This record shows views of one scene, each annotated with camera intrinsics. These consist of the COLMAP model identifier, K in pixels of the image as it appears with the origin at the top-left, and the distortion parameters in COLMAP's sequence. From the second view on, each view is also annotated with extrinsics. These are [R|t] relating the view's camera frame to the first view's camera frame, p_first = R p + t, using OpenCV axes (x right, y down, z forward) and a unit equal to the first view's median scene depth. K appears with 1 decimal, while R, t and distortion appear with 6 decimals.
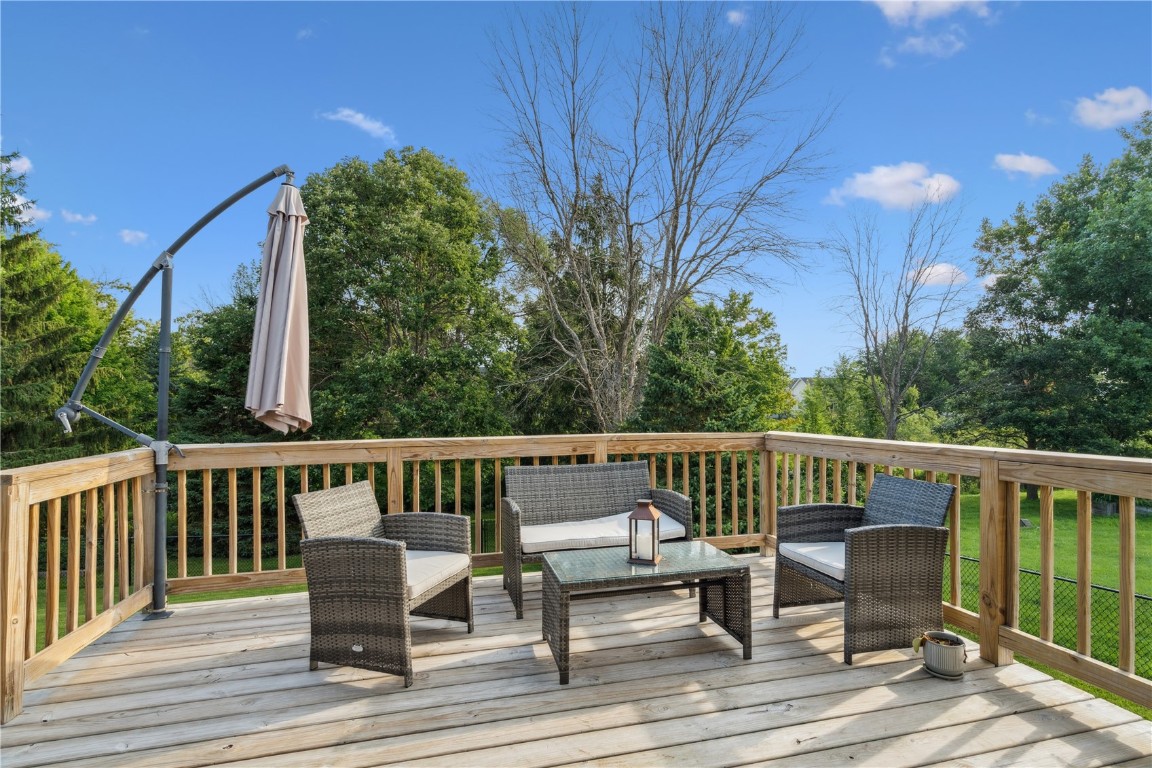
lens RADIAL K [[523.6, 0, 582.4], [0, 523.6, 406.5], [0, 0, 1]] dist [-0.005933, 0.000493]
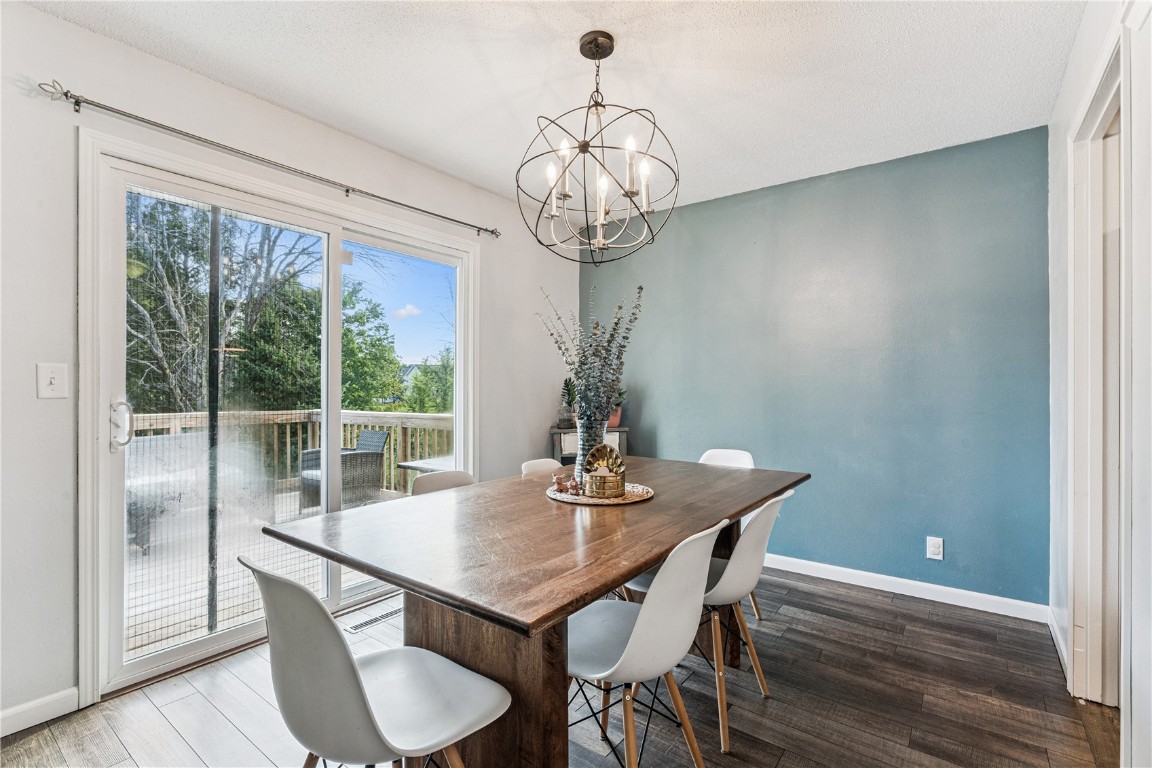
lens RADIAL K [[523.6, 0, 578.2], [0, 523.6, 387.1], [0, 0, 1]] dist [-0.005933, 0.000493]
pose [[0.774622, 0.005052, 0.632405, -0.002284], [-0.000187, 0.999970, -0.007759, -0.001084], [-0.632425, 0.005892, 0.774599, -0.127359]]
